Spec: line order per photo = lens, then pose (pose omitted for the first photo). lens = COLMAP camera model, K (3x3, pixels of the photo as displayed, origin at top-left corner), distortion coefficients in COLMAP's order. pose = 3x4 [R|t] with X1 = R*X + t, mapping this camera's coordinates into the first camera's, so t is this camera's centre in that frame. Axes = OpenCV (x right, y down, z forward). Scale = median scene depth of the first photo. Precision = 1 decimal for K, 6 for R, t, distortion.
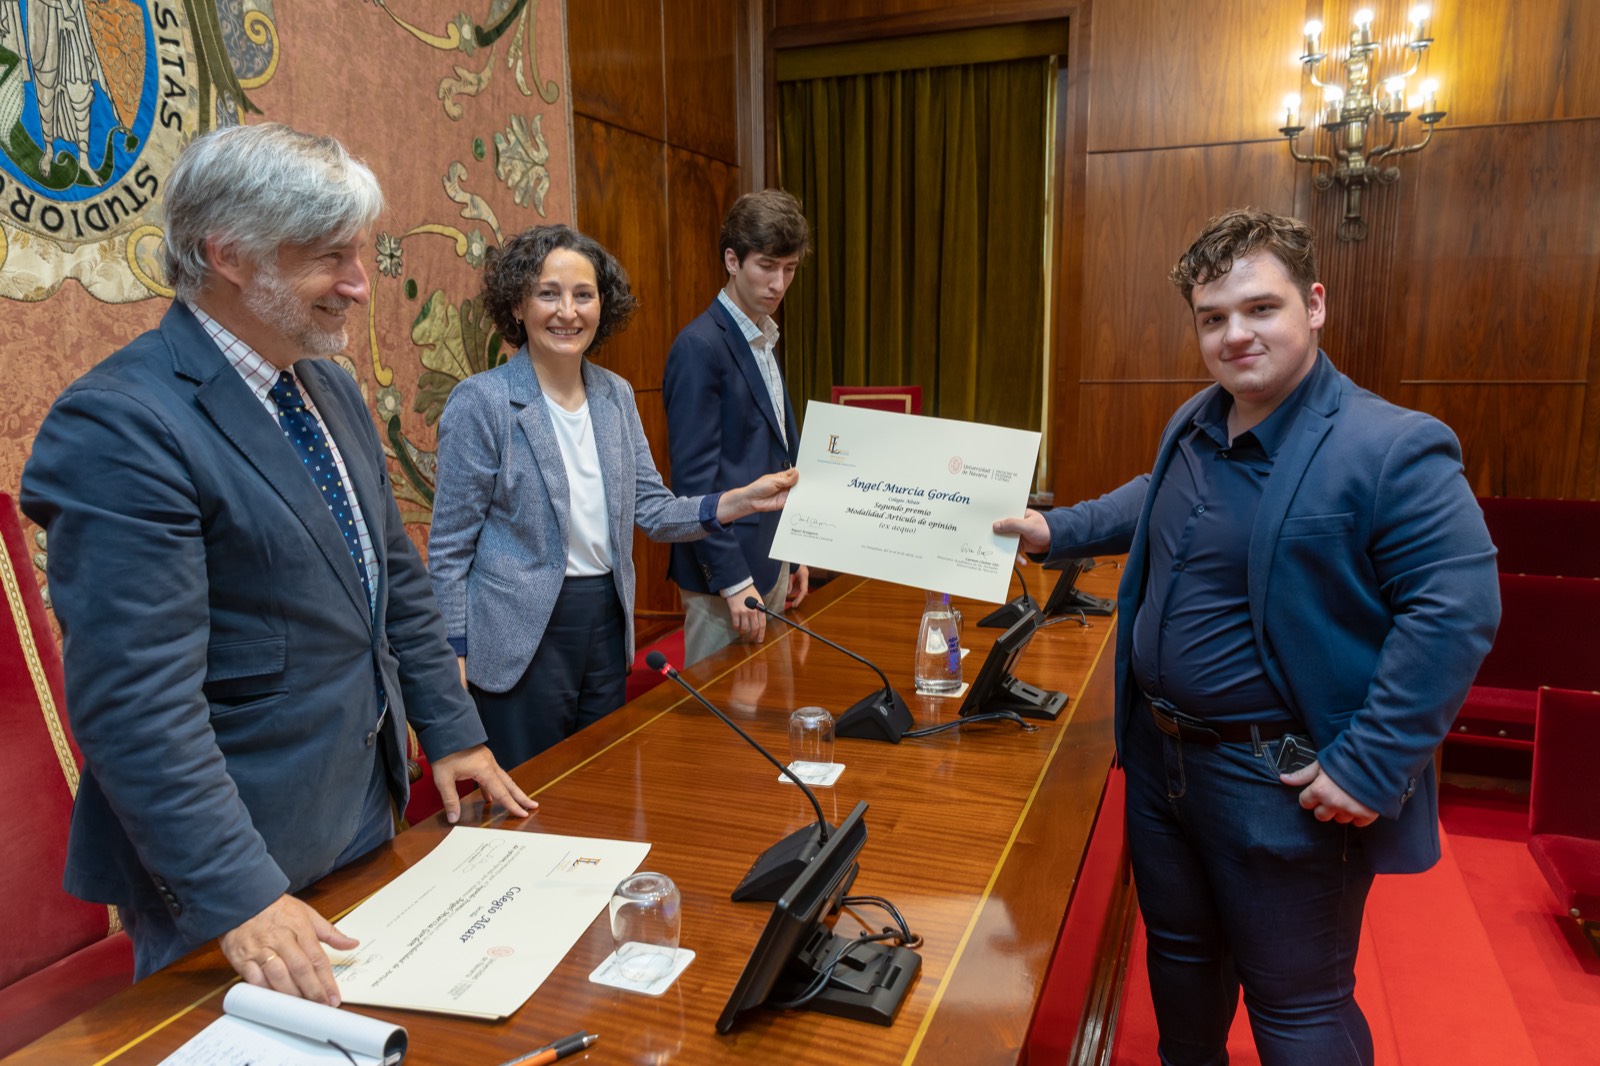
lens RADIAL K [[1125.6, 0, 797.8], [0, 1125.6, 535.5], [0, 0, 1]] dist [-0.004858, 0.007644]
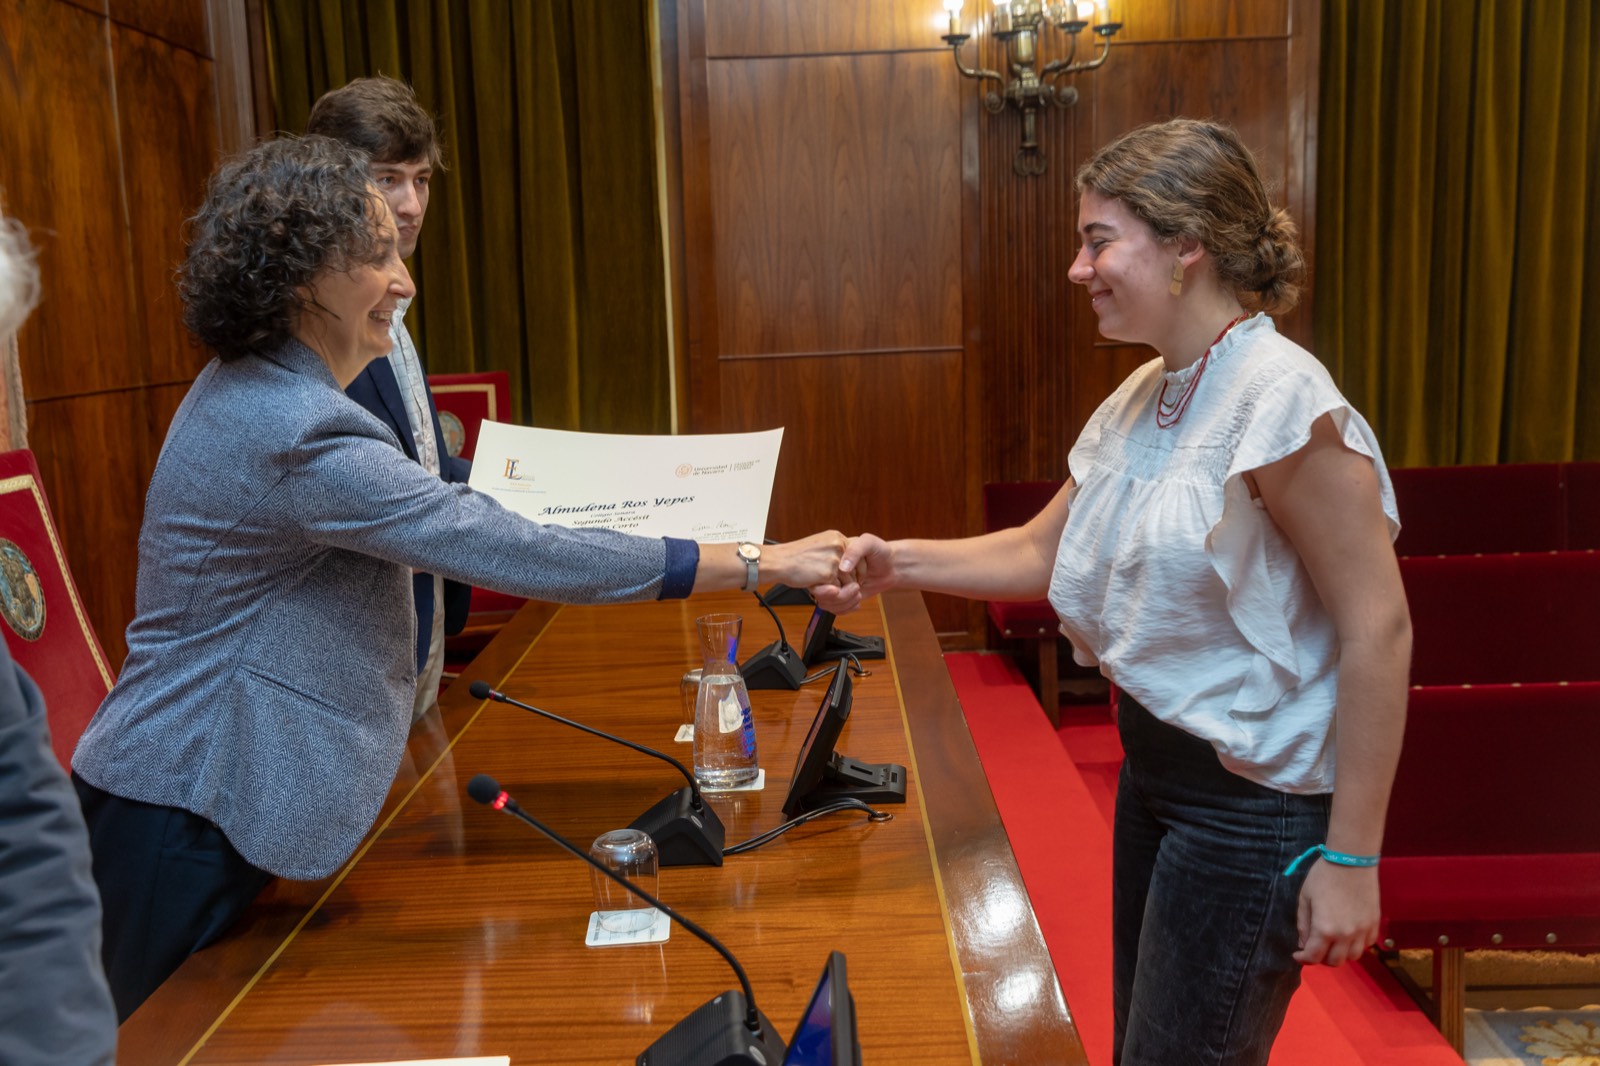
lens RADIAL K [[1513.7, 0, 797.1], [0, 1513.7, 537.4], [0, 0, 1]] dist [0.003299, 0.013873]
pose [[0.935685, -0.073458, 0.345105, -0.094027], [0.081514, 0.996633, -0.008868, -0.003984], [-0.343291, 0.036429, 0.938522, 0.043831]]
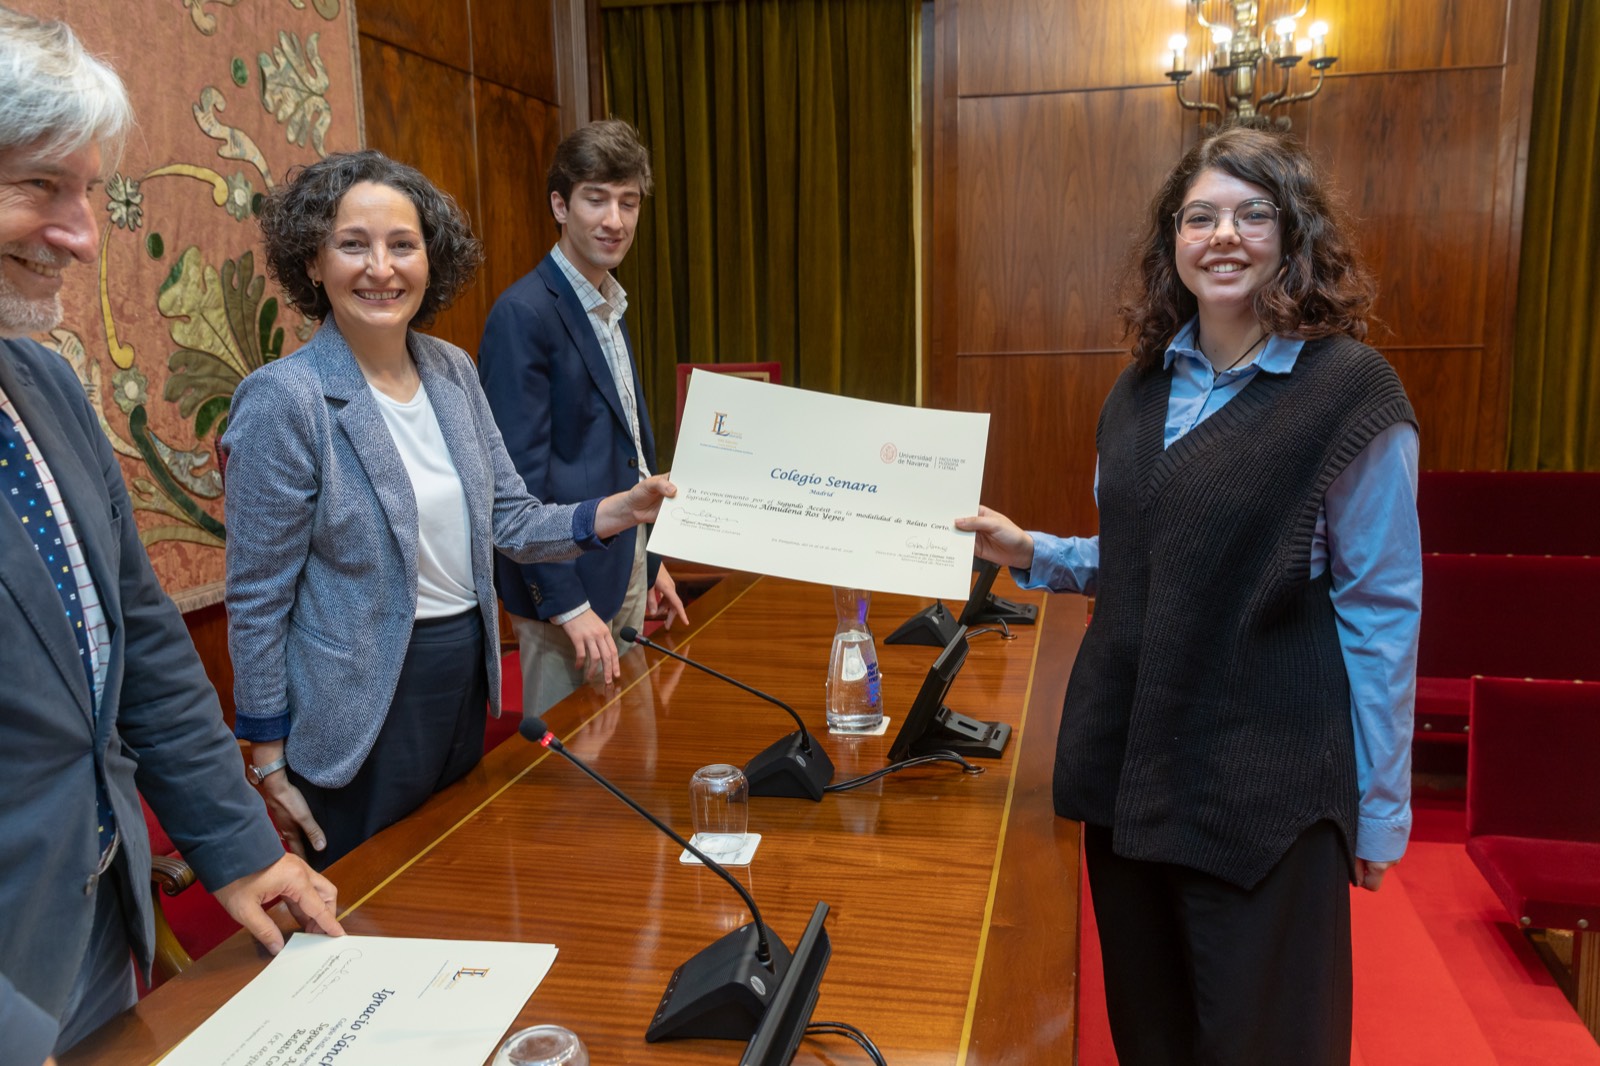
lens RADIAL K [[1254.8, 0, 808.6], [0, 1254.8, 520.9], [0, 0, 1]] dist [0.009914, -0.000237]
pose [[0.988691, -0.031457, 0.146632, -0.023868], [0.032403, 0.999467, -0.004072, -0.006648], [-0.146425, 0.008777, 0.989183, 0.055127]]
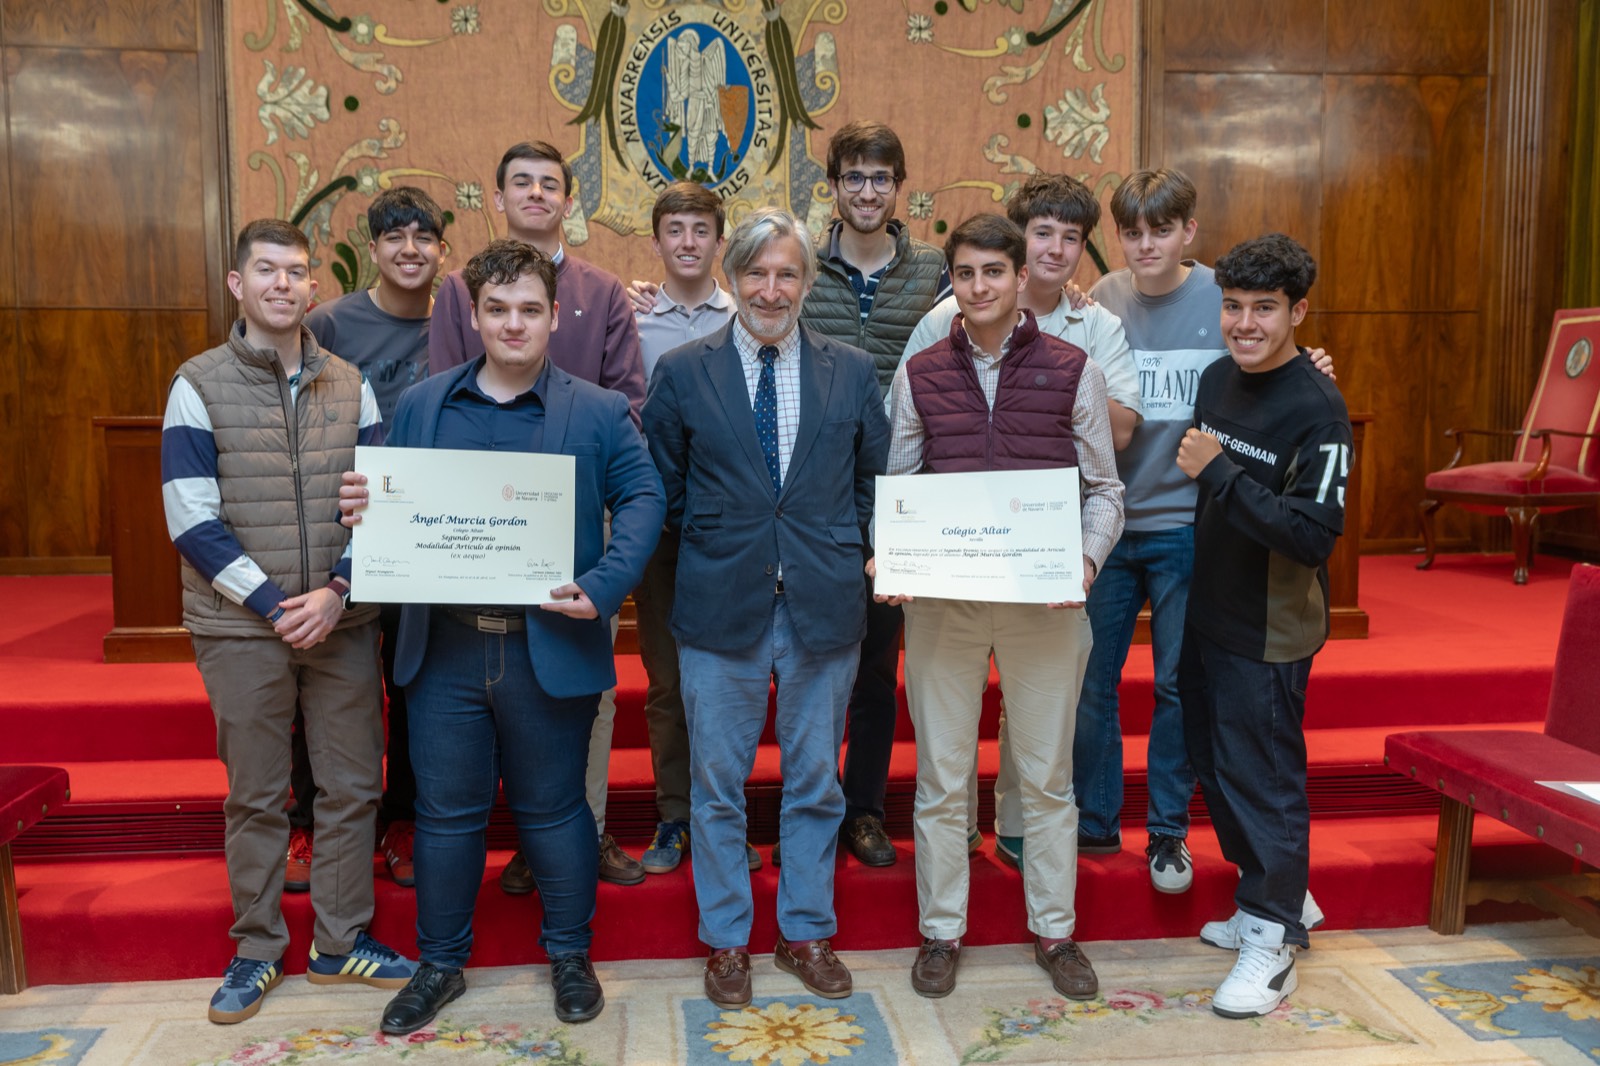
lens RADIAL K [[1466.1, 0, 800.4], [0, 1466.1, 535.3], [0, 0, 1]] dist [0.007883, 0.007260]
pose [[0.456721, 0.082849, -0.885744, 1.218820], [-0.149790, 0.988600, 0.015233, 0.165147], [0.876909, 0.125718, 0.463924, 0.007040]]
